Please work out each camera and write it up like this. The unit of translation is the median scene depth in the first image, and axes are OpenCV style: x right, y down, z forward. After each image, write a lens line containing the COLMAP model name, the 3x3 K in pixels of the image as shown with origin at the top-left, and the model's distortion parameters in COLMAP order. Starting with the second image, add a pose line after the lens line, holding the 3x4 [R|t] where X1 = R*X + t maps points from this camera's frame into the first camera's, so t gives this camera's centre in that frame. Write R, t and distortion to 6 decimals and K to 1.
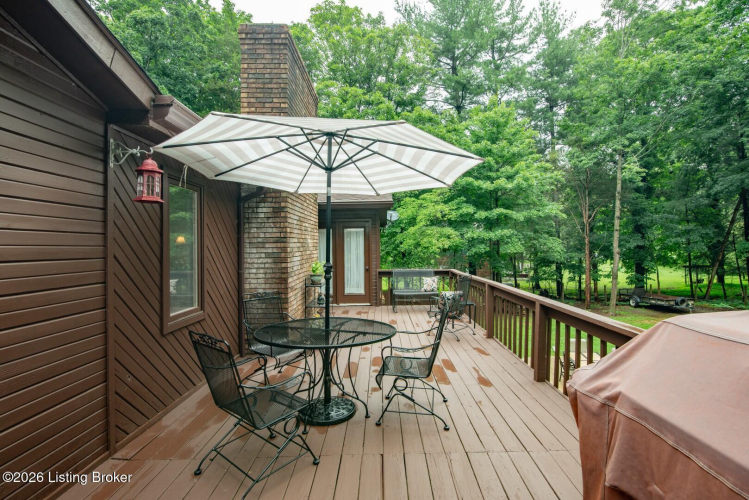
lens RADIAL K [[354.9, 0, 375.5], [0, 354.9, 242.5], [0, 0, 1]] dist [-0.020119, 0.000267]
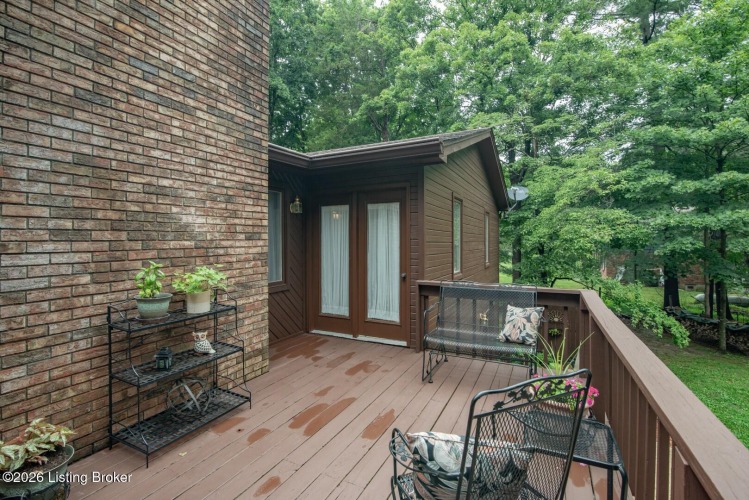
lens RADIAL K [[349.2, 0, 366.1], [0, 349.2, 236.5], [0, 0, 1]] dist [-0.015821, 0.000870]
pose [[0.894014, 0.009000, -0.447948, 0.314676], [-0.006793, 0.999956, 0.006533, 0.018636], [0.447987, -0.002797, 0.894036, 0.985201]]
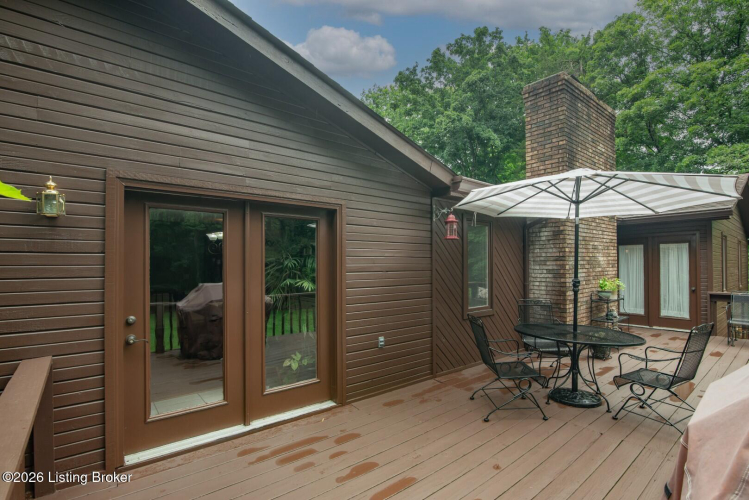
lens RADIAL K [[341.7, 0, 374.0], [0, 341.7, 258.4], [0, 0, 1]] dist [-0.014470, 0.000912]
pose [[0.627495, -0.003881, -0.778611, 0.247588], [0.005307, 0.999986, -0.000708, -0.011029], [0.778602, -0.003688, 0.627507, -0.206320]]
